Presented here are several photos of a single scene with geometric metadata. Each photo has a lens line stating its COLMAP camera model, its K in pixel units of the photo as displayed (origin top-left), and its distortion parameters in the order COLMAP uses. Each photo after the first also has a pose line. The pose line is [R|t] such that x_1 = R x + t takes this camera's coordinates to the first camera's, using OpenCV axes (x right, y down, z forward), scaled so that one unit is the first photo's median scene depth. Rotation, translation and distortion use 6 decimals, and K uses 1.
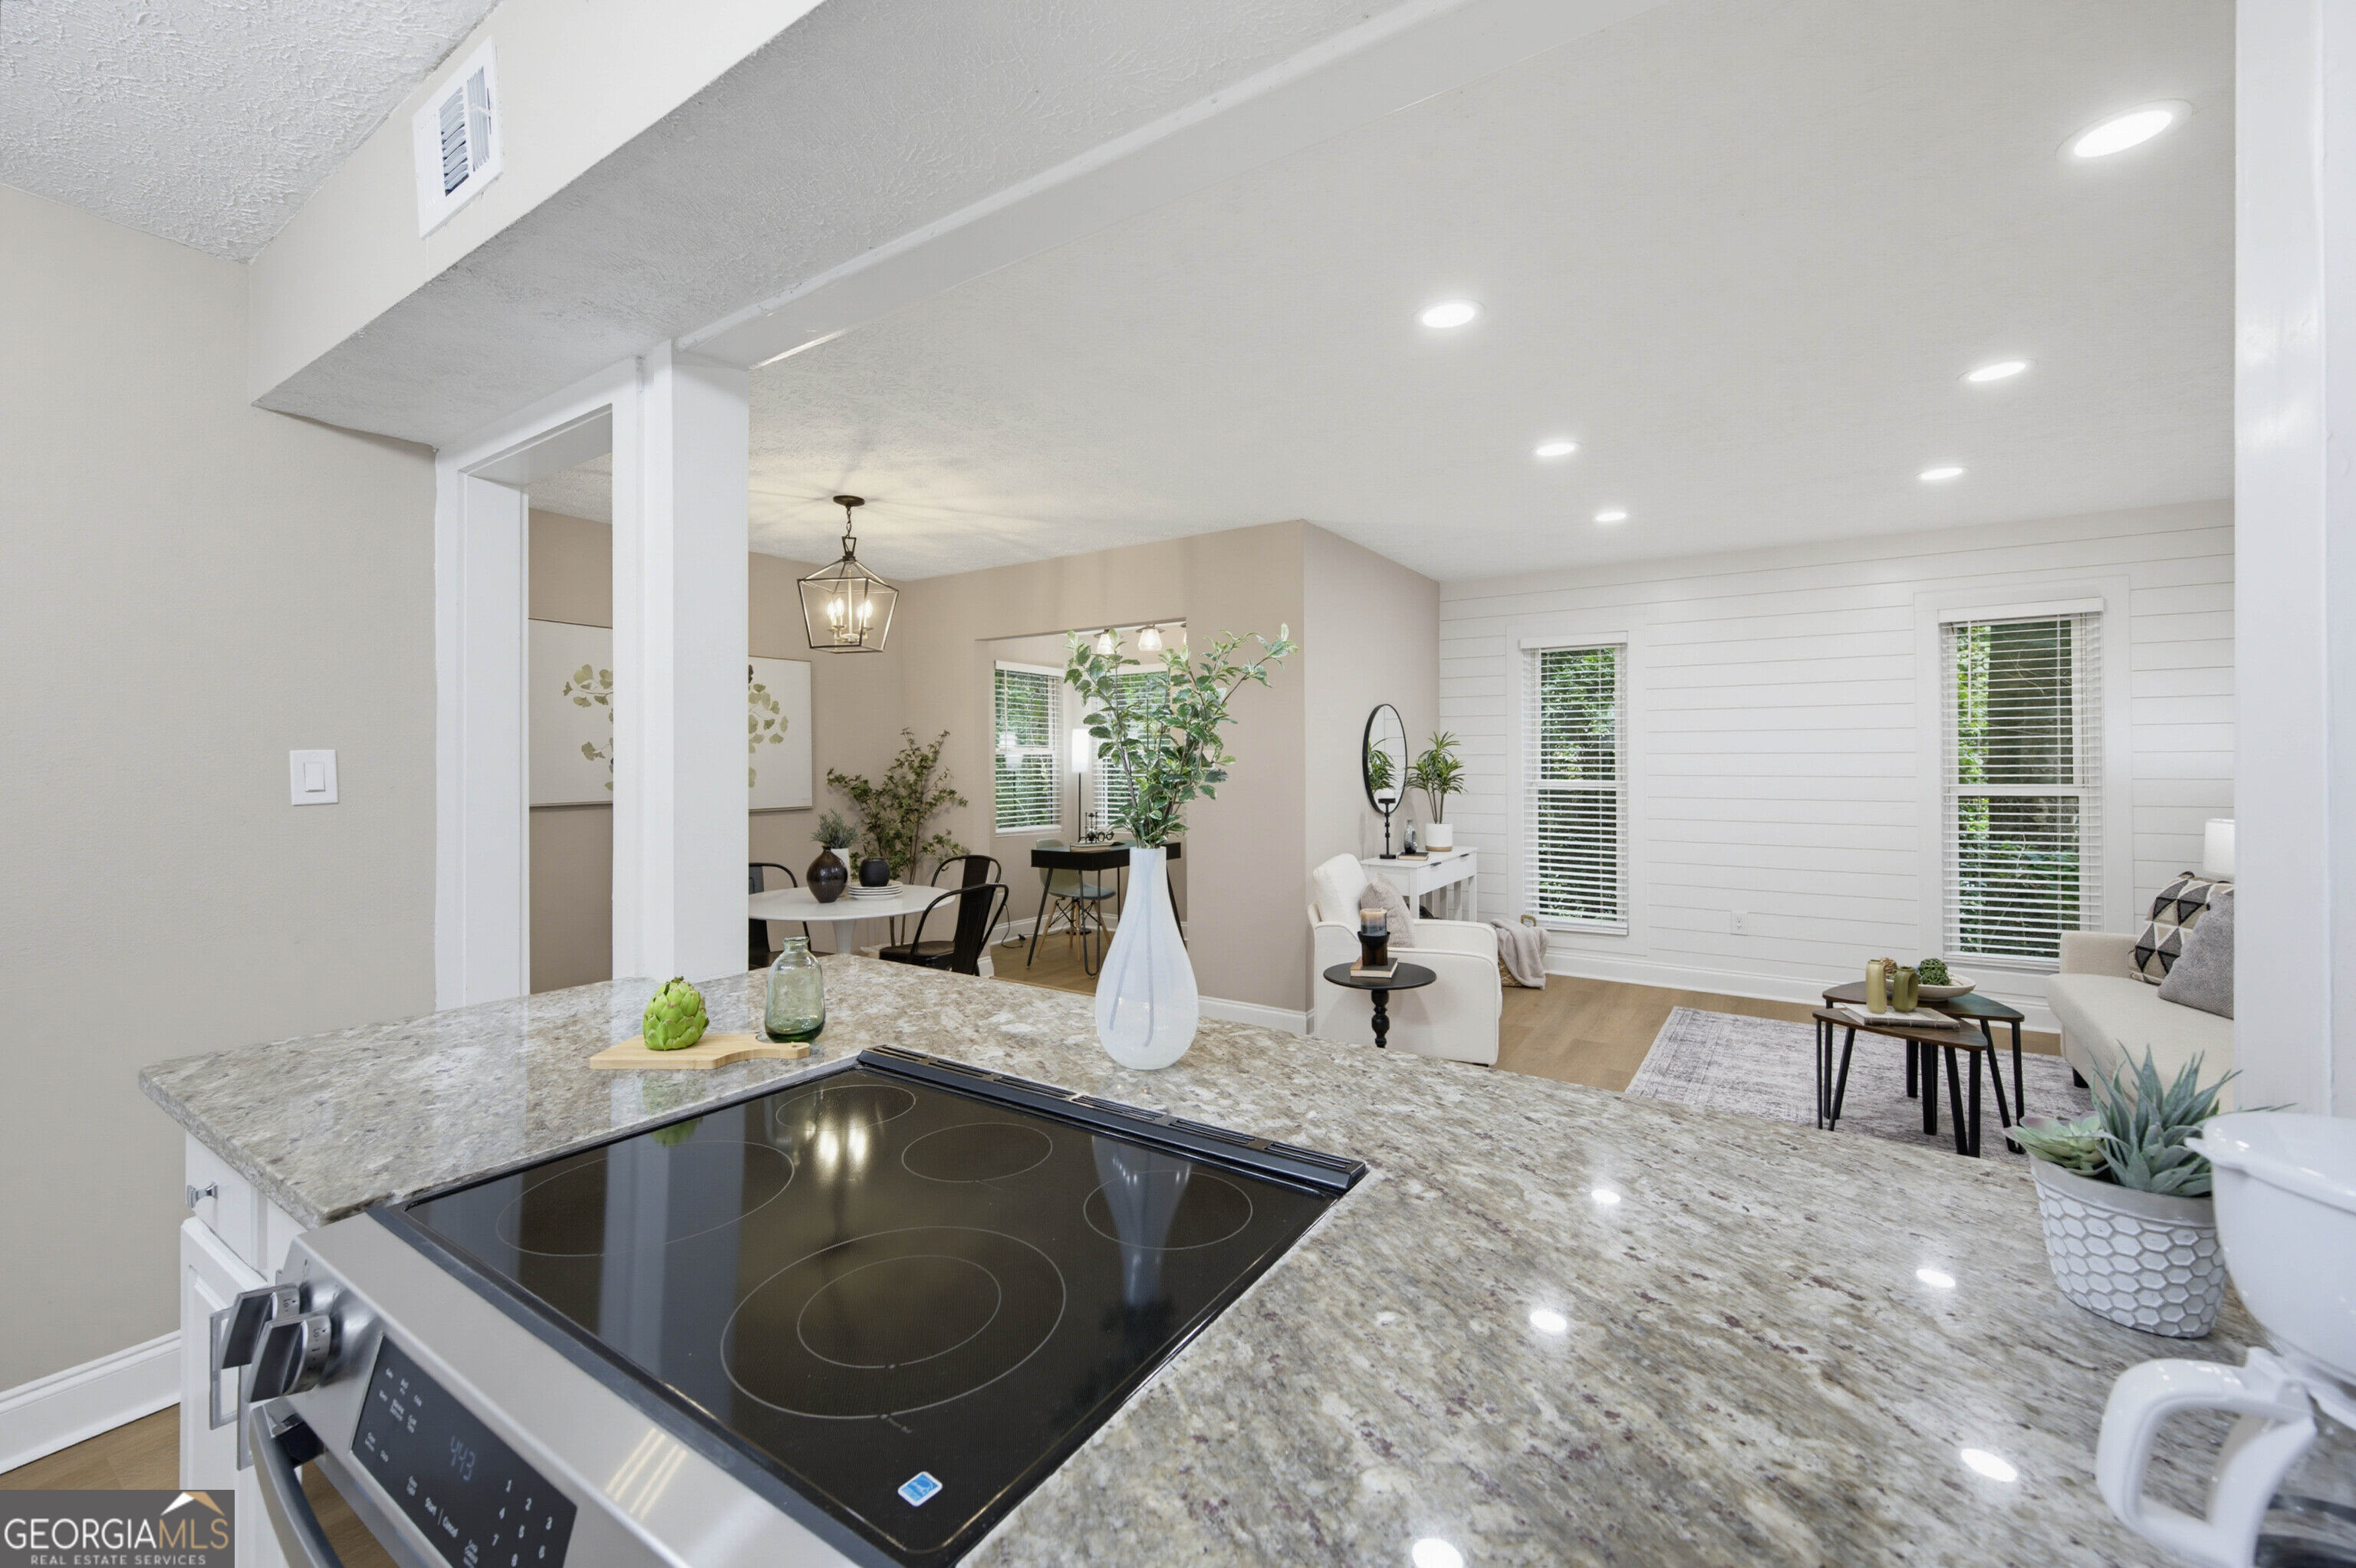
lens RADIAL K [[938.3, 0, 1180.1], [0, 938.3, 758.3], [0, 0, 1]] dist [-0.000116, -0.000125]
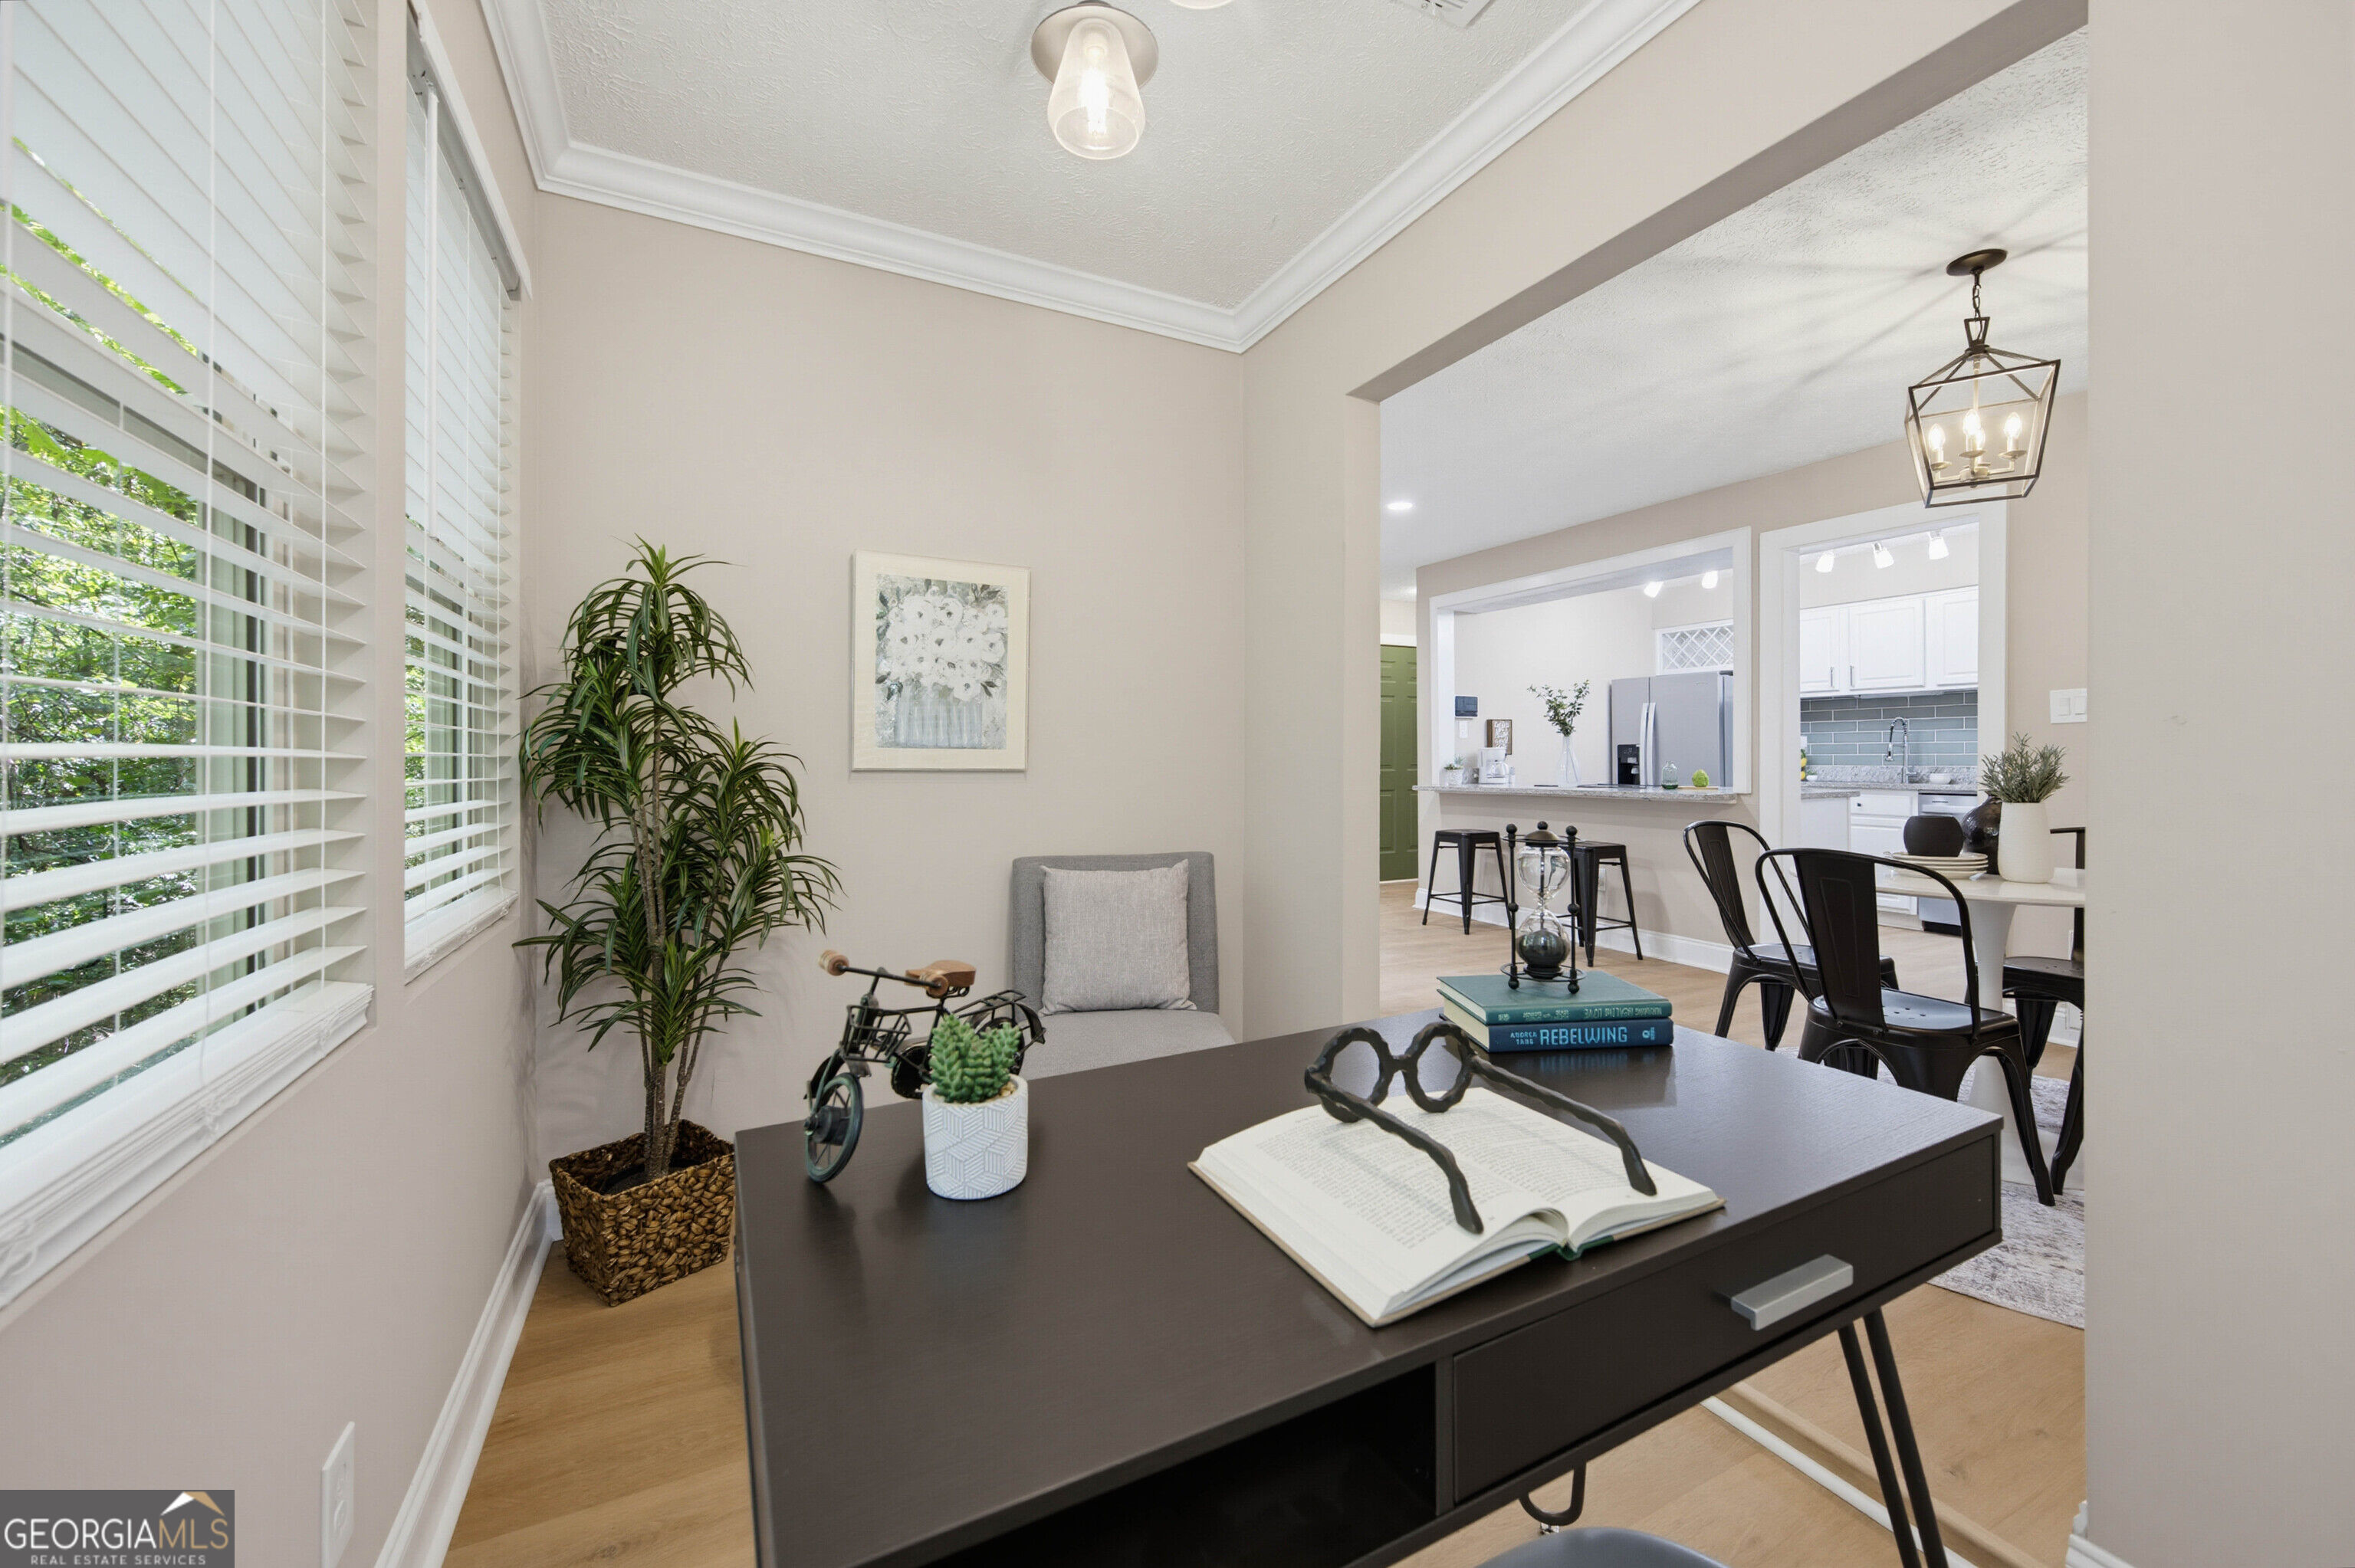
lens RADIAL K [[917.8, 0, 1175.0], [0, 917.8, 779.8], [0, 0, 1]] dist [0.002982, 0.000043]
pose [[-0.864477, -0.010797, 0.502556, -0.169421], [0.000340, 0.999756, 0.022064, 0.056355], [-0.502672, 0.019245, -0.864263, 1.557555]]
